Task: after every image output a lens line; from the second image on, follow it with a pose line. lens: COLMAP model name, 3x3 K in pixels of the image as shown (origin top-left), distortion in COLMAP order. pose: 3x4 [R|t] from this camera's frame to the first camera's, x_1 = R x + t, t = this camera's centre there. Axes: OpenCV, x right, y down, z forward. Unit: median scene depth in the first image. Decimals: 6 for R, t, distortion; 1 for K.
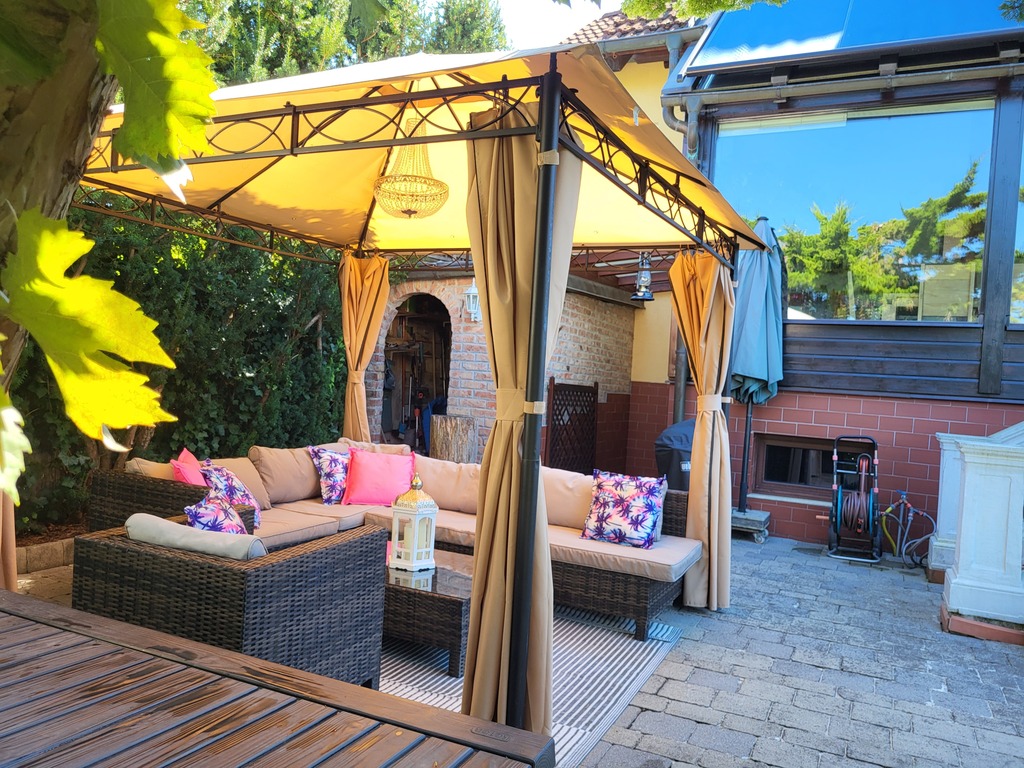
lens RADIAL K [[769.5, 0, 512.2], [0, 769.5, 379.2], [0, 0, 1]] dist [0.048660, -0.041164]
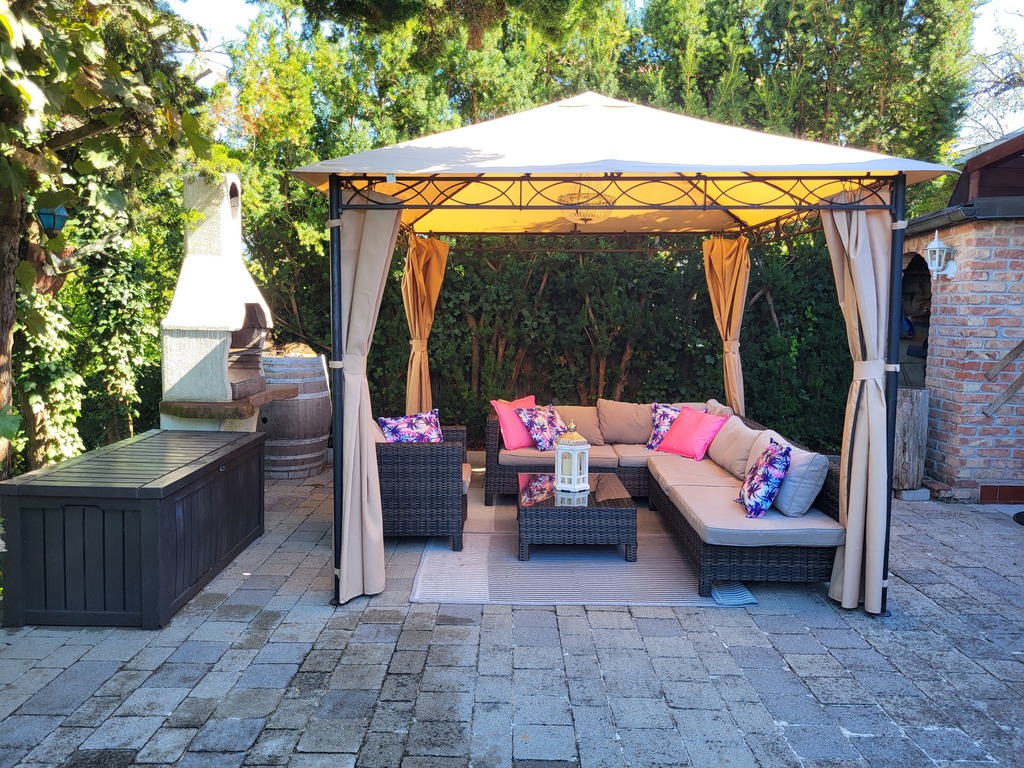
lens RADIAL K [[769.5, 0, 512.2], [0, 769.5, 379.2], [0, 0, 1]] dist [0.048660, -0.041164]
pose [[0.438366, 0.022450, -0.898516, 0.933086], [0.010962, 0.999480, 0.030321, 0.010121], [0.898730, -0.023141, 0.437892, 0.300511]]
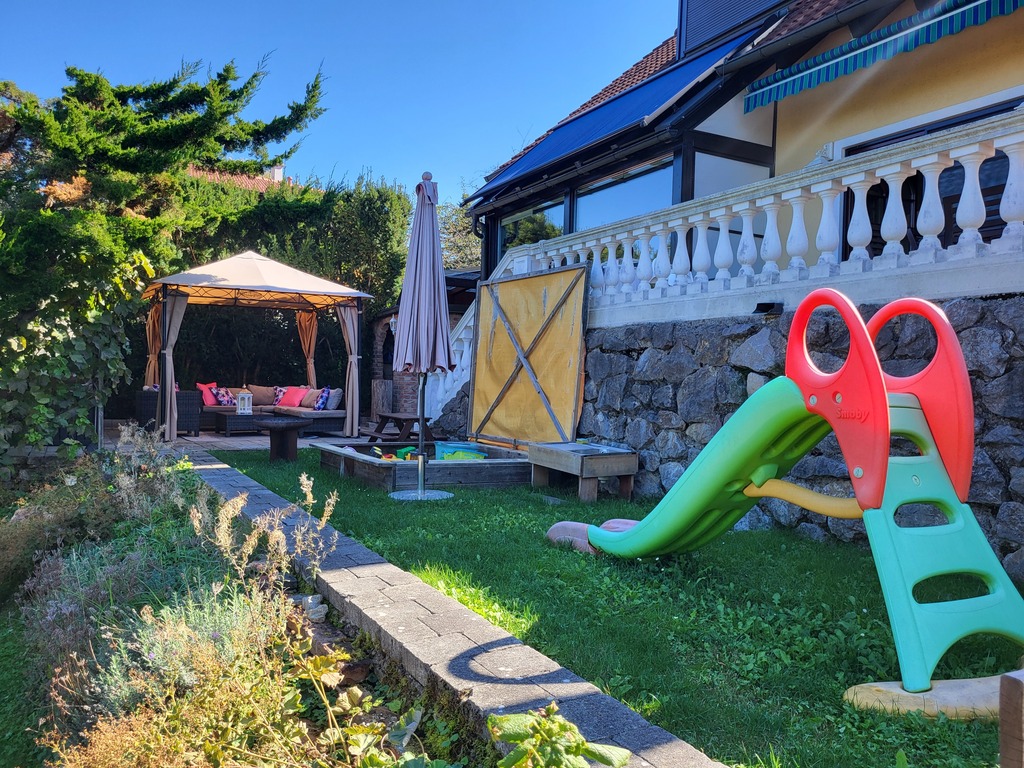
lens RADIAL K [[797.0, 0, 509.1], [0, 797.0, 403.5], [0, 0, 1]] dist [-0.002304, -0.001469]
pose [[0.822570, -0.032921, -0.567710, 2.442713], [0.026374, 0.999457, -0.019743, 0.275301], [0.568052, 0.001267, 0.822992, -1.018402]]
